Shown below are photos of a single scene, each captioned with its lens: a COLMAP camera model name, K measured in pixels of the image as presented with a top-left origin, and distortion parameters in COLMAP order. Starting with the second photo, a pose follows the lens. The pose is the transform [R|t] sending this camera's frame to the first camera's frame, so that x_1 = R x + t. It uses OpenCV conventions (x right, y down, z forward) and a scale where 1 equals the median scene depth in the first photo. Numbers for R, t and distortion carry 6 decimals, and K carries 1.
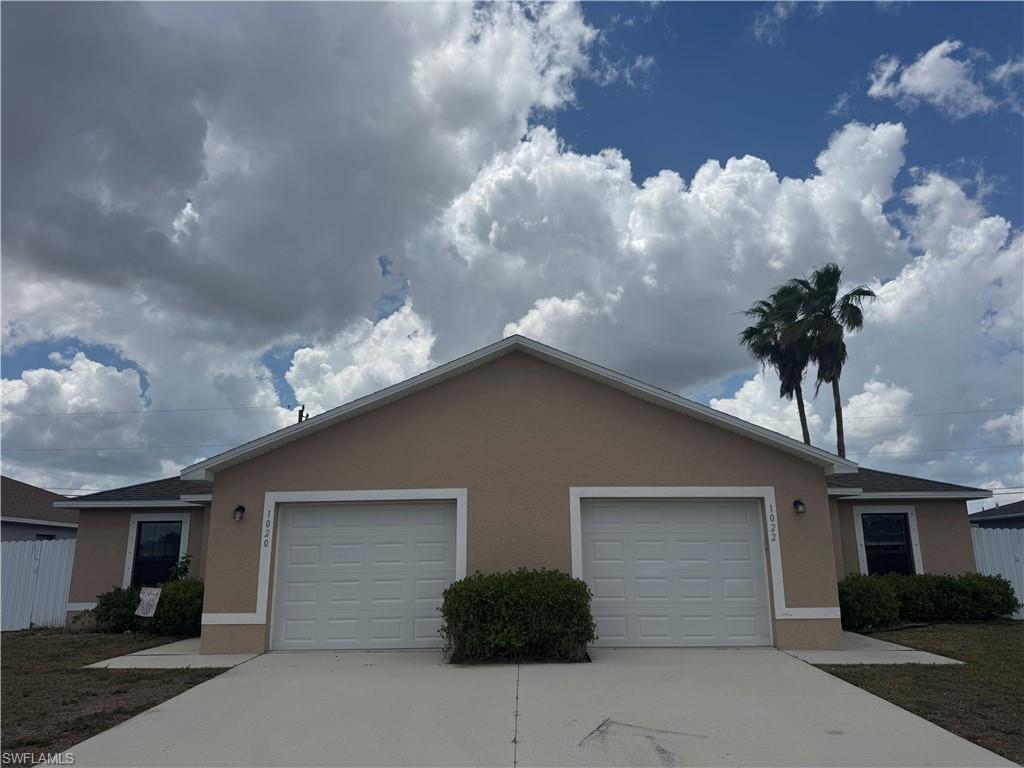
lens RADIAL K [[730.7, 0, 510.0], [0, 730.7, 386.7], [0, 0, 1]] dist [0.040614, -0.012869]
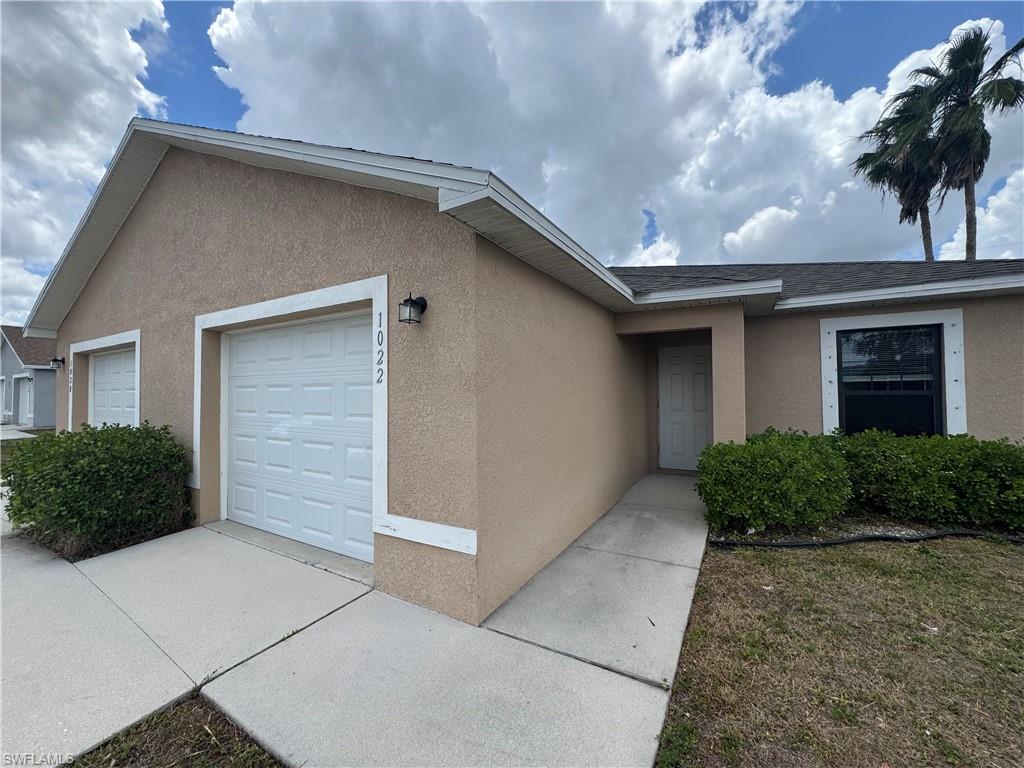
lens RADIAL K [[409.1, 0, 510.8], [0, 409.1, 379.0], [0, 0, 1]] dist [0.000177, -0.002102]
pose [[0.862579, -0.014758, -0.505706, 0.420817], [0.117567, 0.978058, 0.171992, 0.123775], [0.492072, -0.207811, 0.845387, 0.591226]]
